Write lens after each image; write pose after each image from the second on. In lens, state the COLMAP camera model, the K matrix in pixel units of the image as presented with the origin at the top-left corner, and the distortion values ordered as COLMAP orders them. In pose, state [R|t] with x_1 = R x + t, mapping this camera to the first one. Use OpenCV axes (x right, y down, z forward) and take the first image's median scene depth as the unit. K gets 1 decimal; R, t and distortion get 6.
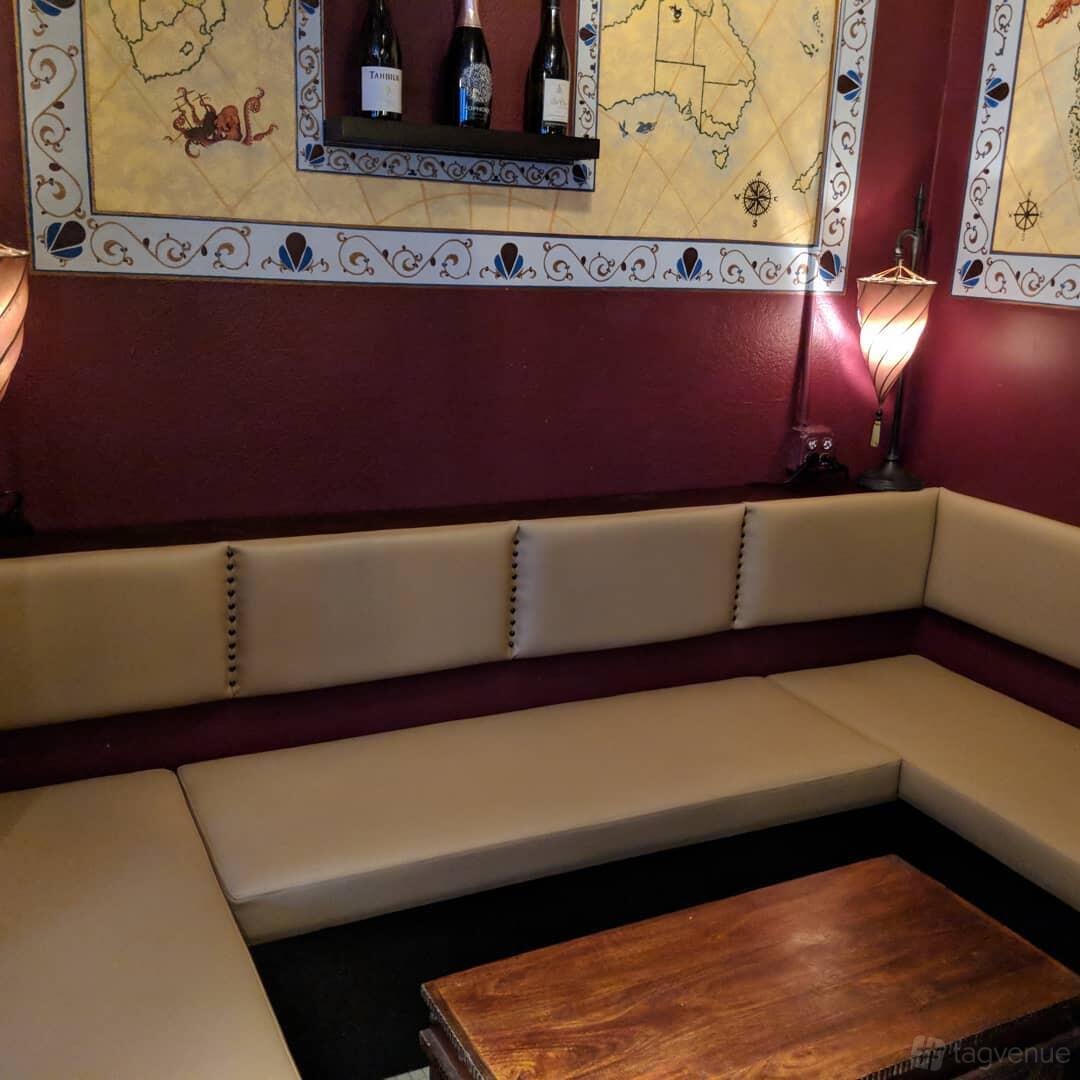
lens RADIAL K [[1160.6, 0, 540.0], [0, 1160.6, 540.0], [0, 0, 1]] dist [0.023274, -0.020581]
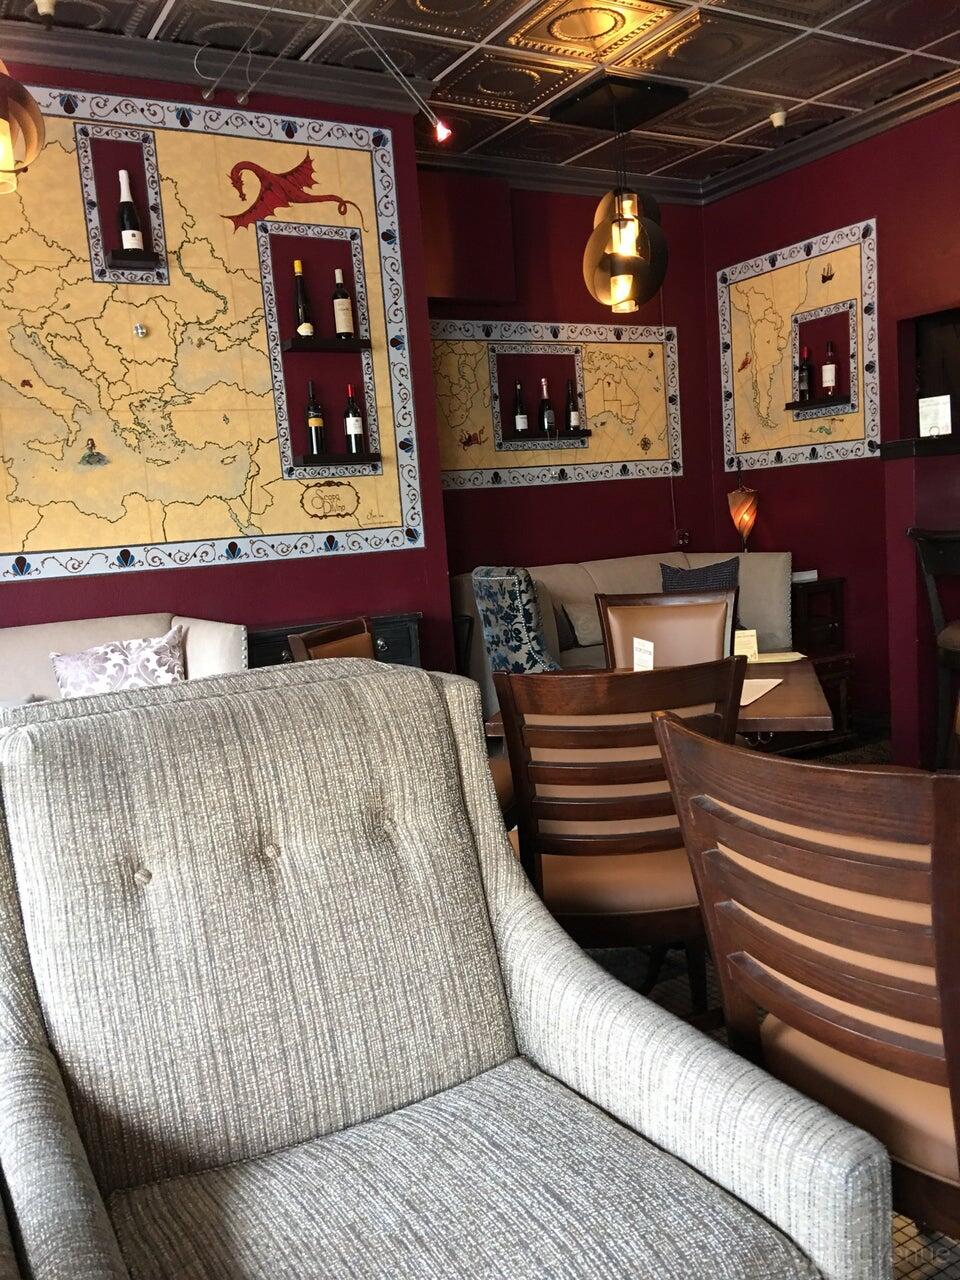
lens RADIAL K [[1098.2, 0, 480.0], [0, 1098.2, 640.0], [0, 0, 1]] dist [0.095417, -0.140031]
pose [[0.991530, -0.120659, 0.048064, -0.390477], [0.126350, 0.981791, -0.141850, 0.490171], [-0.030073, 0.146721, 0.988721, -1.523444]]
